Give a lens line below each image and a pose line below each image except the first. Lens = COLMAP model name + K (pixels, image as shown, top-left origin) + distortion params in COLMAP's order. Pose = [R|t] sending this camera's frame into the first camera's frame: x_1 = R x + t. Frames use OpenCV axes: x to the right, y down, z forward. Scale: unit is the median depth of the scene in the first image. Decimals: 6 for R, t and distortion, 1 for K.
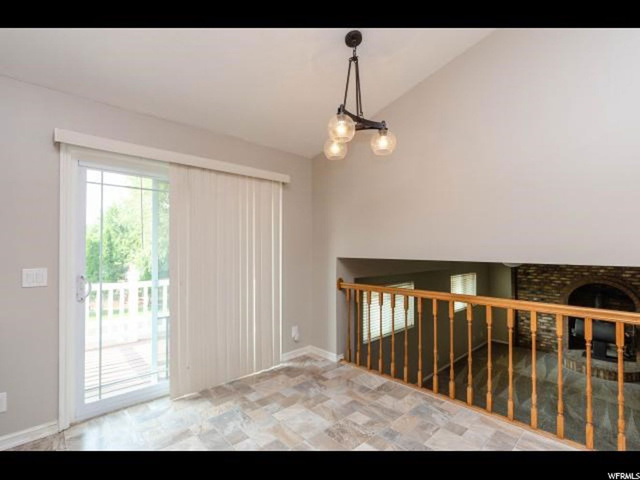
lens RADIAL K [[320.7, 0, 324.3], [0, 320.7, 245.6], [0, 0, 1]] dist [0.011438, 0.000401]
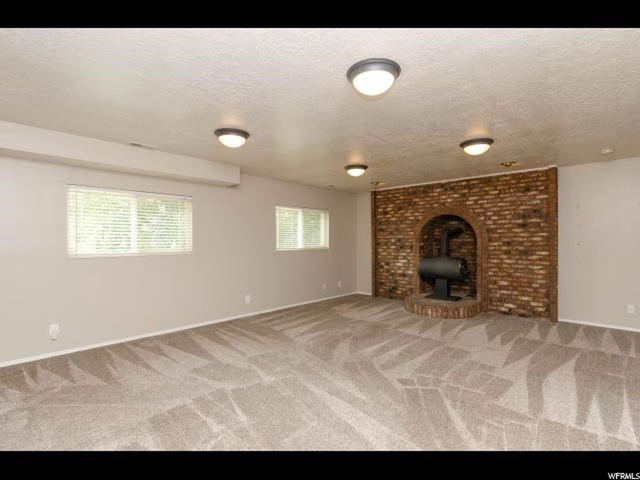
lens RADIAL K [[325.2, 0, 322.8], [0, 325.2, 238.9], [0, 0, 1]] dist [0.003702, -0.000356]
pose [[0.997835, -0.001331, 0.065753, 0.413991], [0.001410, 0.999998, -0.001141, 0.165272], [-0.065751, 0.001231, 0.997835, 0.129778]]
